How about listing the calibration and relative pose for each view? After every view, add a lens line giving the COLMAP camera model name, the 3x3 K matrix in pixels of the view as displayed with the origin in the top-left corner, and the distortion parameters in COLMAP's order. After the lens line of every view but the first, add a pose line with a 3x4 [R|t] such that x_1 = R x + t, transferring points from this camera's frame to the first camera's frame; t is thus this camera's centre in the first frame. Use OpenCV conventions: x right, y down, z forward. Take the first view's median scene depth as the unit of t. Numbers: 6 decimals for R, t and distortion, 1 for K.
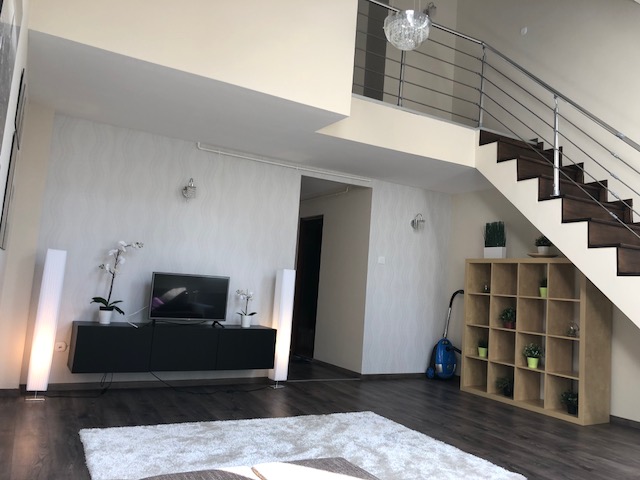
lens RADIAL K [[529.3, 0, 316.0], [0, 529.3, 238.9], [0, 0, 1]] dist [0.040194, -0.029416]
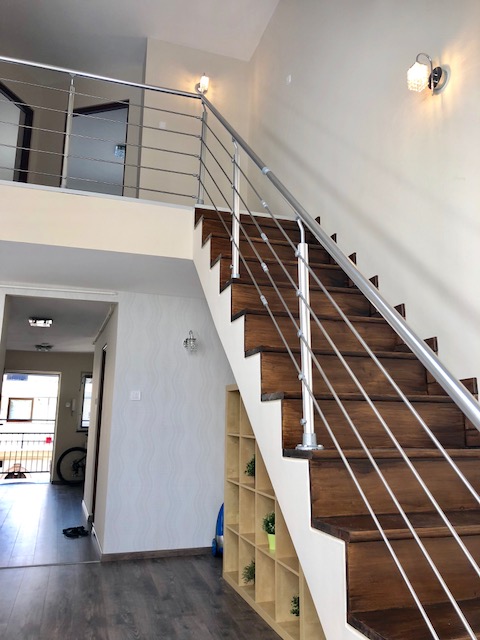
lens RADIAL K [[529.3, 0, 245.4], [0, 529.3, 313.7], [0, 0, 1]] dist [0.040194, -0.029416]
pose [[0.977623, -0.099148, -0.185533, 0.432465], [0.077439, 0.989650, -0.120816, 0.028496], [0.195591, 0.103745, 0.975183, 0.277349]]
